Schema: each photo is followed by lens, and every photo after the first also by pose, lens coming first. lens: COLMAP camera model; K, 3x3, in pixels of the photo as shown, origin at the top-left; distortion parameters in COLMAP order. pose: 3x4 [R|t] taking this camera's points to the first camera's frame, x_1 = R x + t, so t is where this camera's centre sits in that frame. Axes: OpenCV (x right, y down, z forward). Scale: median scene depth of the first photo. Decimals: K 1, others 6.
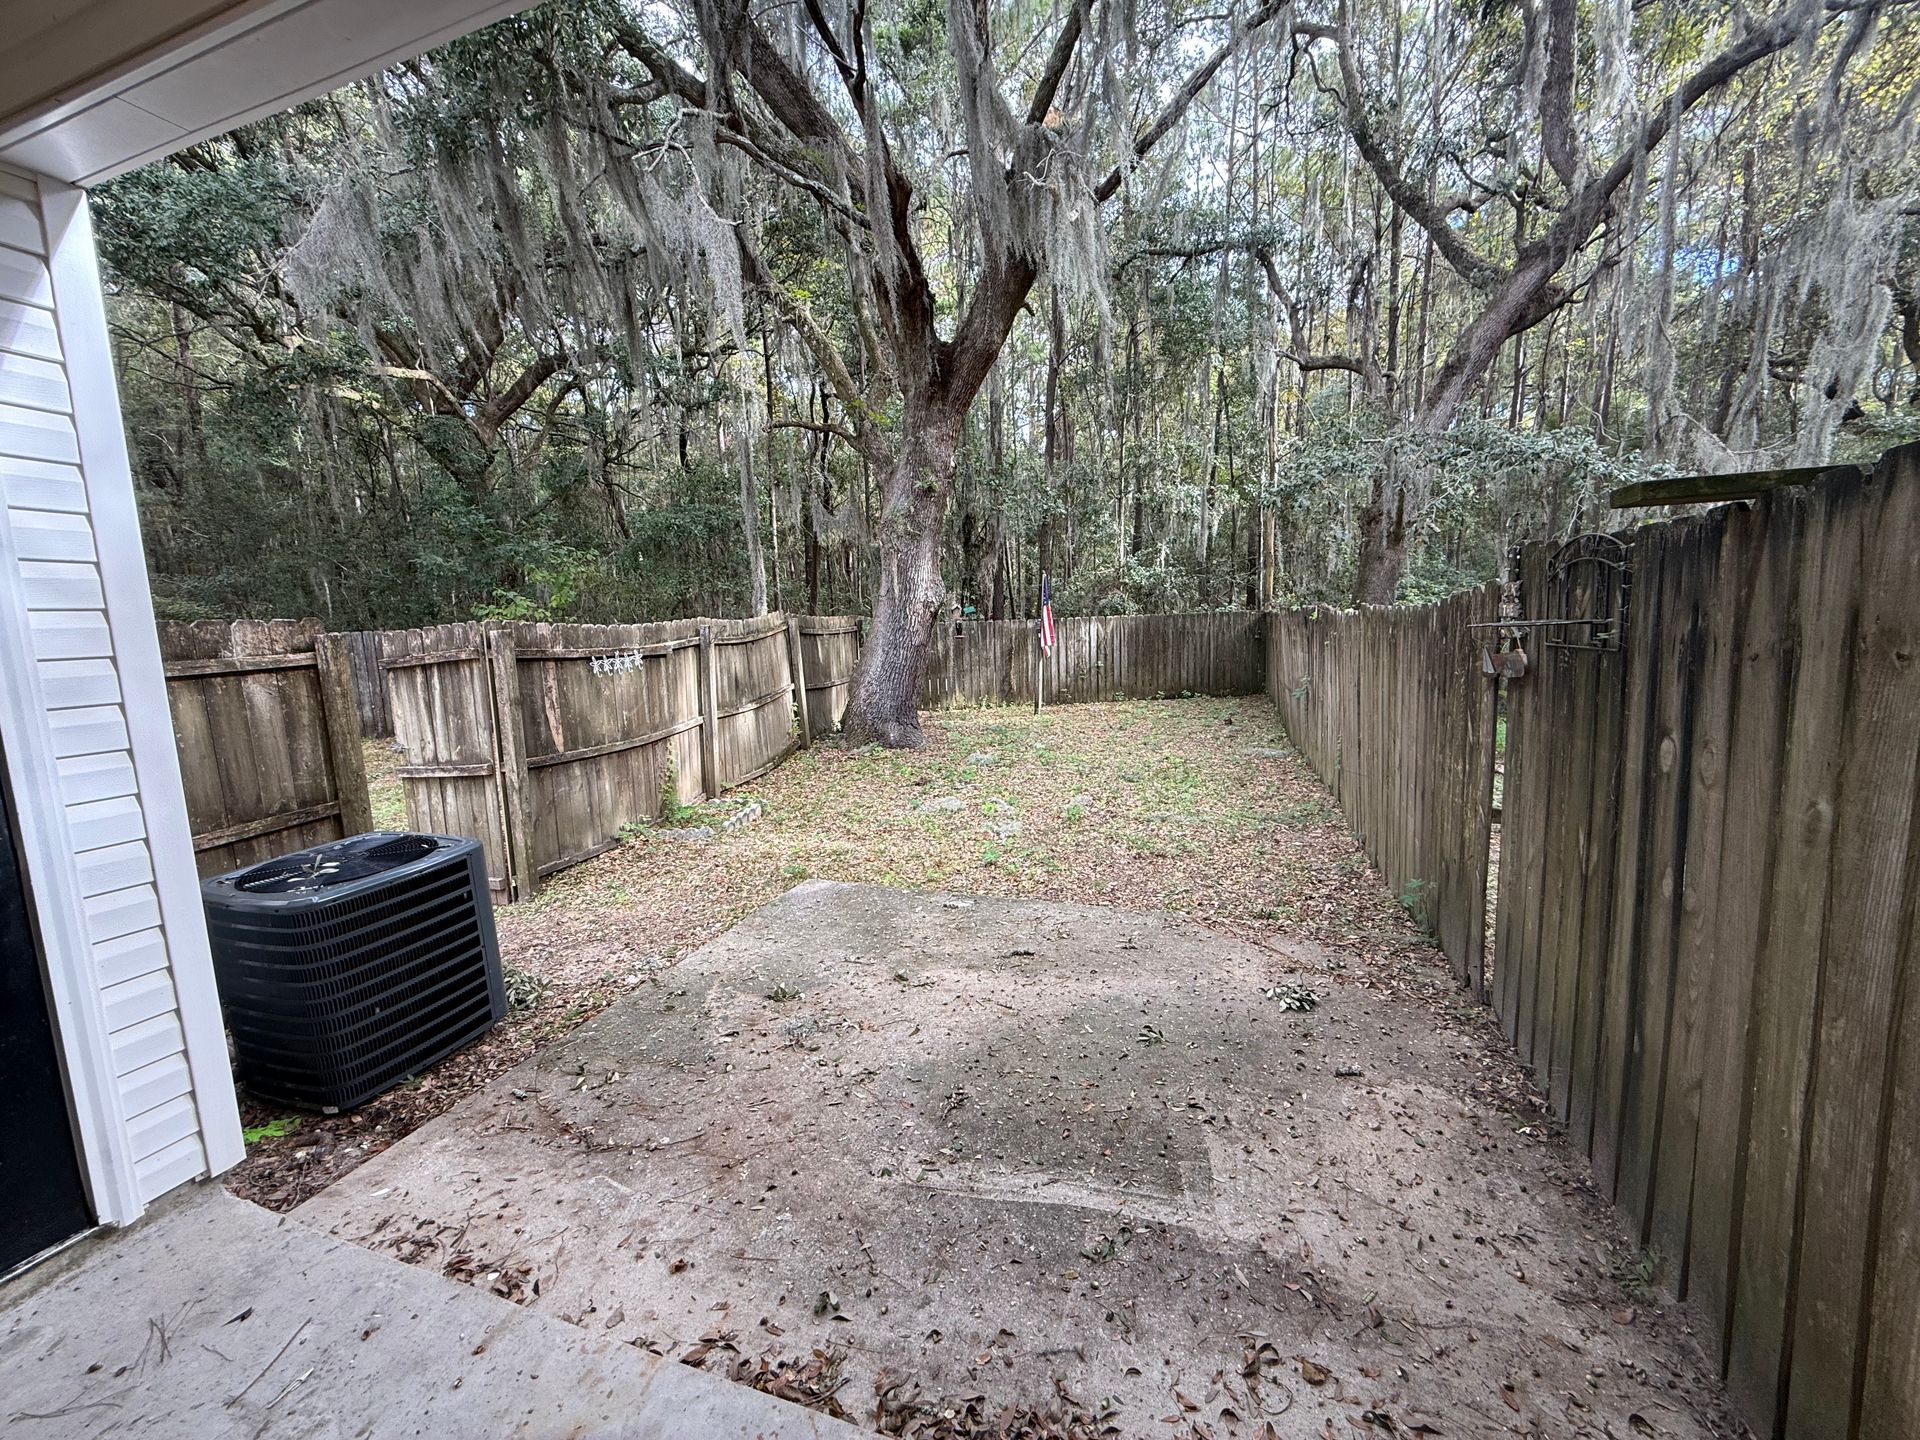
lens RADIAL K [[771.4, 0, 961.3], [0, 771.4, 714.7], [0, 0, 1]] dist [-0.000583, 0.000119]
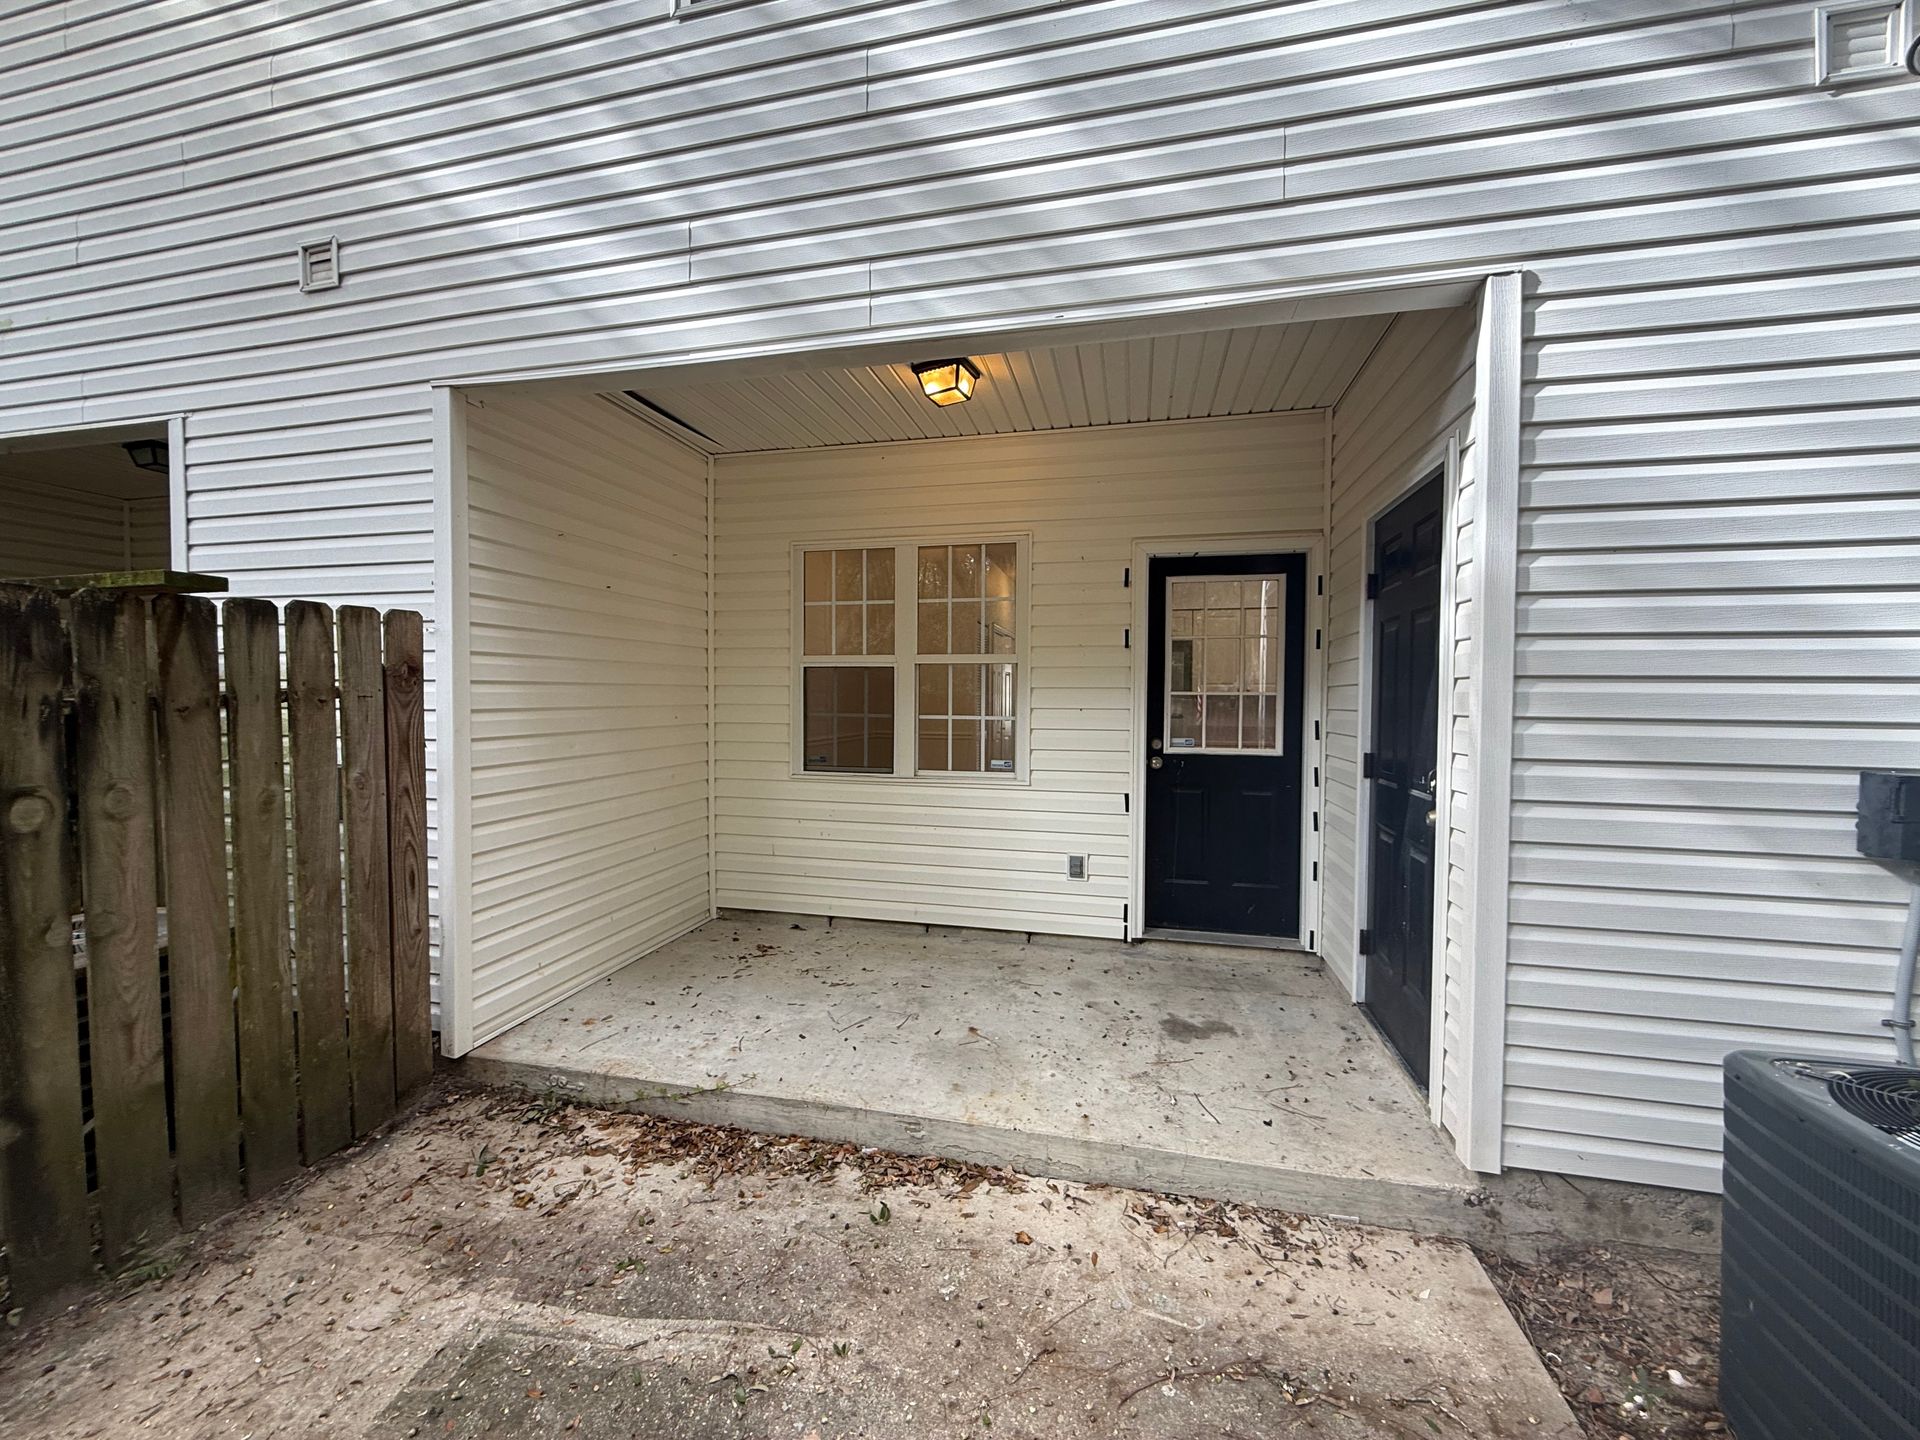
lens RADIAL K [[771.4, 0, 951.7], [0, 771.4, 722.1], [0, 0, 1]] dist [-0.000583, 0.000119]
pose [[-0.994684, 0.034657, -0.096965, -0.174241], [0.018016, 0.985708, 0.167496, -0.191858], [0.101384, 0.164859, -0.981093, 1.873166]]
